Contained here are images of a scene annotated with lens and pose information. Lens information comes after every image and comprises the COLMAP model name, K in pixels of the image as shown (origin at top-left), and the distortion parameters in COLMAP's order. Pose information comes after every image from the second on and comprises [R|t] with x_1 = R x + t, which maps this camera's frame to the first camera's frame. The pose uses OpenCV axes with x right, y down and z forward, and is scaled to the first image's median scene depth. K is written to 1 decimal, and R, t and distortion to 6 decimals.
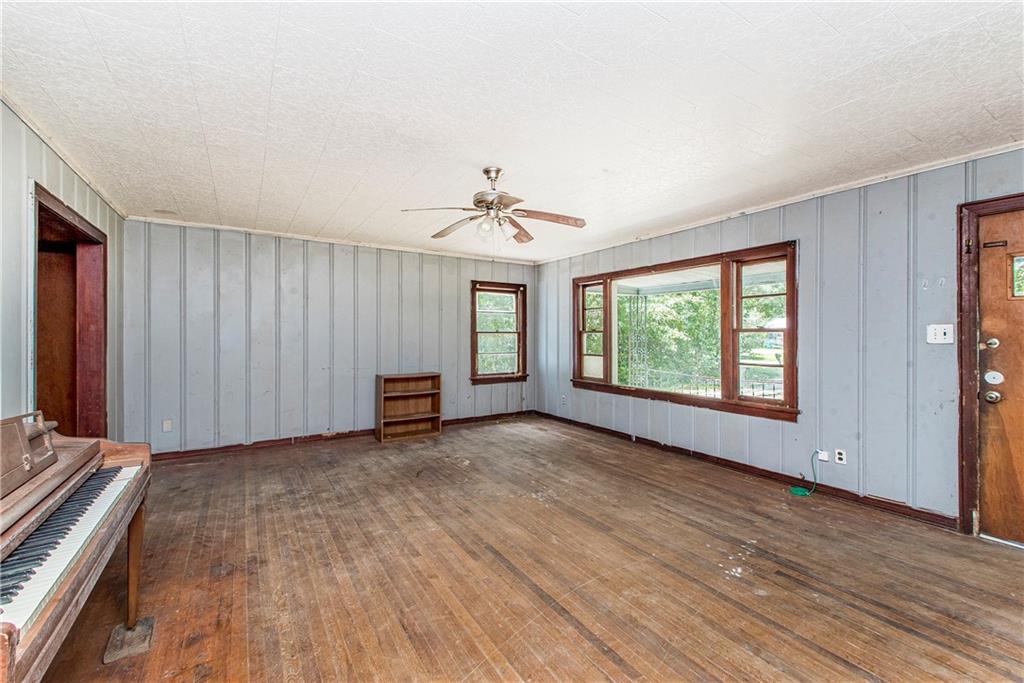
lens RADIAL K [[430.1, 0, 514.7], [0, 430.1, 336.0], [0, 0, 1]] dist [0.022337, -0.000303]
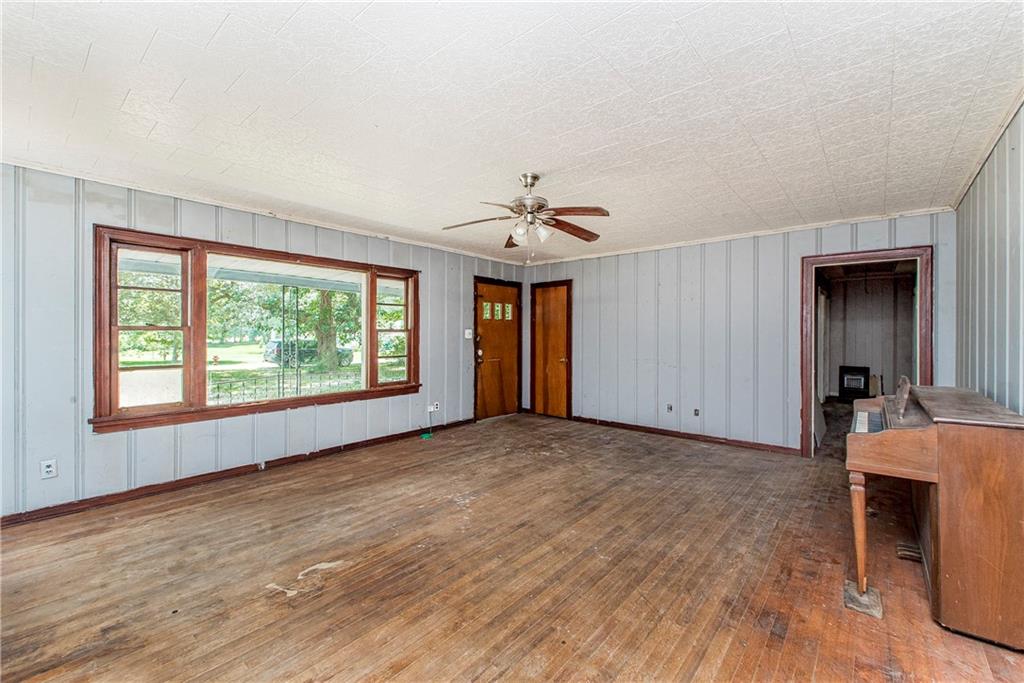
lens RADIAL K [[430.1, 0, 514.7], [0, 430.1, 336.0], [0, 0, 1]] dist [0.022337, -0.000303]
pose [[-0.310484, -0.003031, 0.950574, -0.845077], [-0.000010, 0.999995, 0.003185, -0.000892], [-0.950579, 0.000979, -0.310482, 1.117608]]
